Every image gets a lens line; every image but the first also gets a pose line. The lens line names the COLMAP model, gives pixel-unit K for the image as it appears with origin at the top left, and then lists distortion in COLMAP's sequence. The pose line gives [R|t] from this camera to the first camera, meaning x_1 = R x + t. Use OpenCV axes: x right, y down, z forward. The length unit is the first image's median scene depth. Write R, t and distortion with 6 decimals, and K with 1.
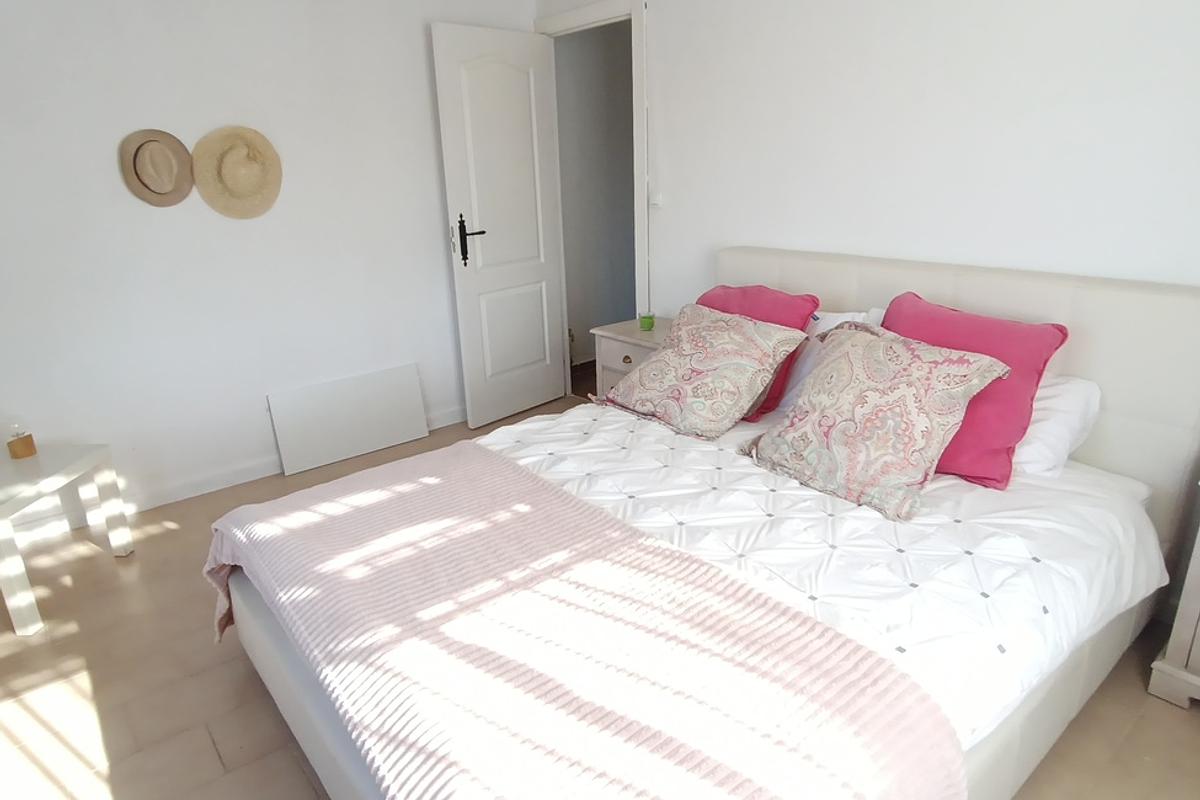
lens RADIAL K [[723.5, 0, 595.6], [0, 723.5, 391.1], [0, 0, 1]] dist [-0.043373, 0.024325]
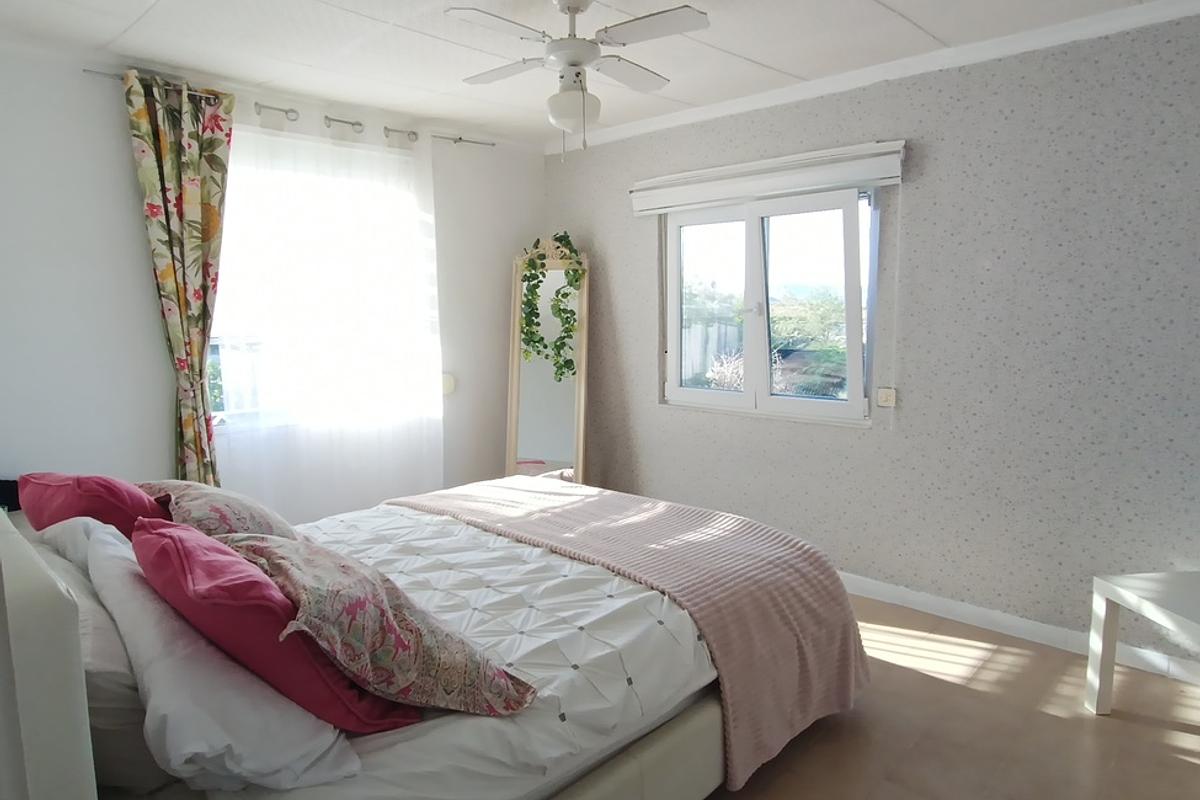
lens RADIAL K [[723.5, 0, 595.6], [0, 723.5, 391.1], [0, 0, 1]] dist [-0.043373, 0.024325]
pose [[-0.989853, 0.061212, -0.128234, 0.015190], [0.002876, 0.910901, 0.412616, -0.698550], [0.142065, 0.408060, -0.901834, 2.261622]]
